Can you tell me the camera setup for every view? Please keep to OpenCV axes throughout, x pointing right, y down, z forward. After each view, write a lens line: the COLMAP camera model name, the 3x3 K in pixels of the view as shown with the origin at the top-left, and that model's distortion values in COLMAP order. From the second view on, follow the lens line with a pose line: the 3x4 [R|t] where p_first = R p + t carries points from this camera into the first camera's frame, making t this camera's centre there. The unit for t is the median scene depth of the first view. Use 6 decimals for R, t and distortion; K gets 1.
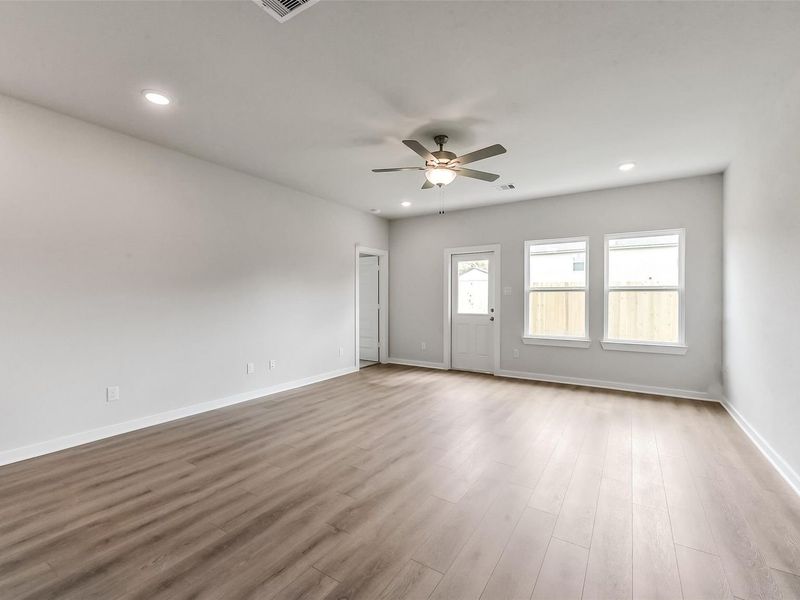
lens RADIAL K [[357.4, 0, 400.0], [0, 357.4, 300.0], [0, 0, 1]] dist [-0.001245, 0.000109]
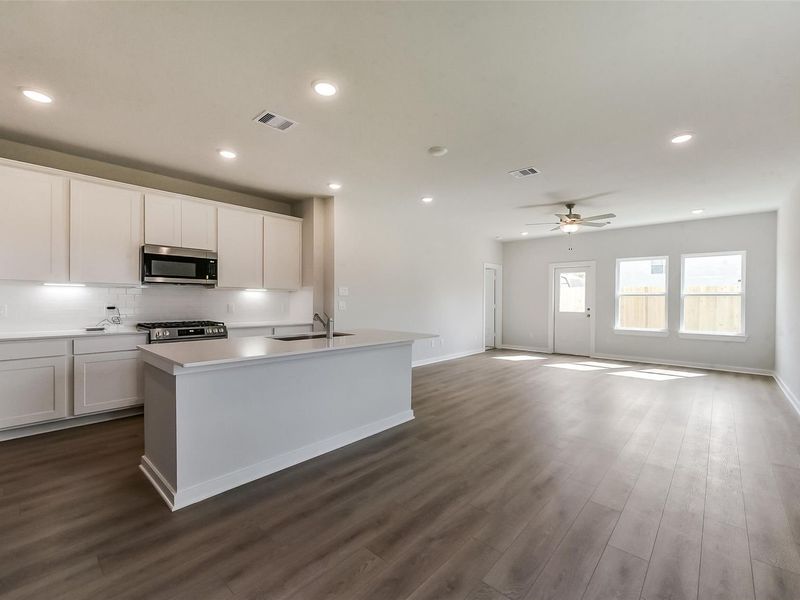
lens RADIAL K [[353.2, 0, 398.6], [0, 353.2, 303.1], [0, 0, 1]] dist [0.001319, 0.000186]
pose [[0.986043, 0.006384, -0.166367, -0.236606], [-0.005731, 0.999974, 0.004408, 0.002872], [0.166391, -0.003394, 0.986054, -0.456179]]
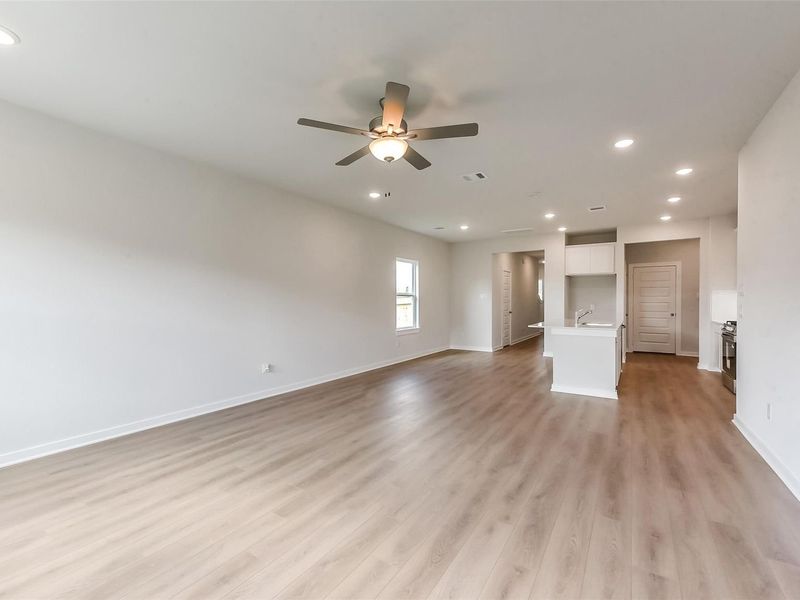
lens RADIAL K [[353.2, 0, 398.6], [0, 353.2, 303.1], [0, 0, 1]] dist [0.001319, 0.000186]
pose [[-0.999941, -0.001529, 0.010729, 0.049721], [-0.001405, 0.999932, 0.011584, -0.006098], [-0.010746, 0.011569, -0.999875, 1.067570]]
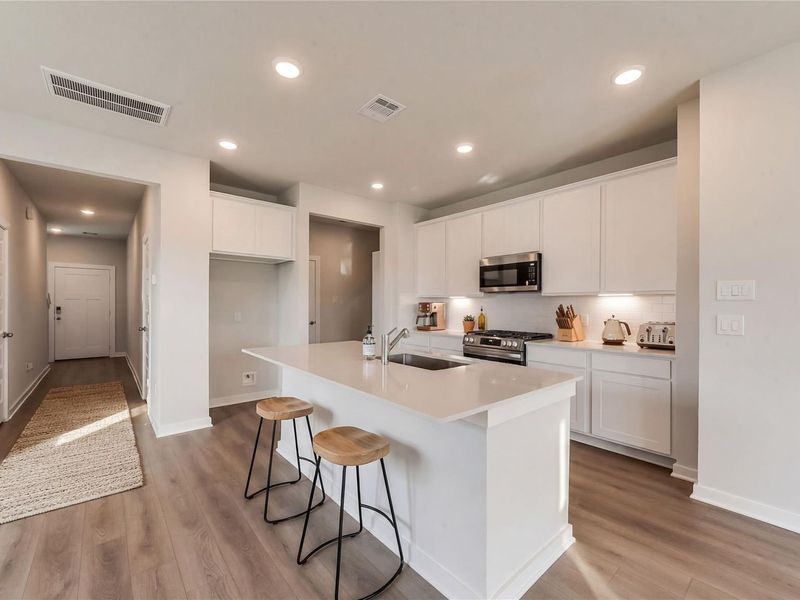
lens RADIAL K [[349.6, 0, 402.9], [0, 349.6, 302.4], [0, 0, 1]] dist [0.000385, -0.000218]
pose [[-0.279245, -0.008581, -0.960182, -0.064452], [-0.009075, 0.999939, -0.006297, -0.004689], [0.960177, 0.006956, -0.279306, 0.203157]]
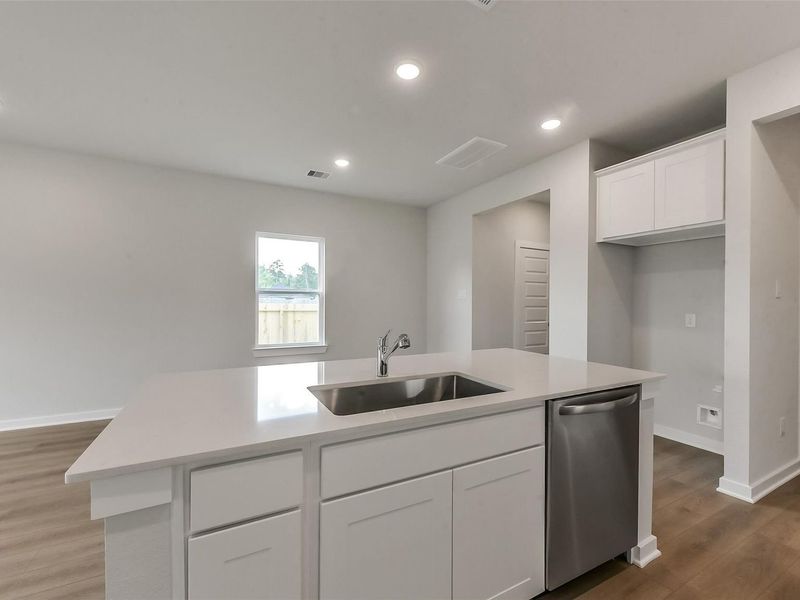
lens RADIAL K [[353.2, 0, 398.6], [0, 353.2, 303.1], [0, 0, 1]] dist [0.001319, 0.000186]
pose [[-0.871012, -0.010540, 0.491148, -0.593322], [-0.005072, 0.999909, 0.012464, -0.007009], [-0.491235, 0.008366, -0.870987, 0.335743]]
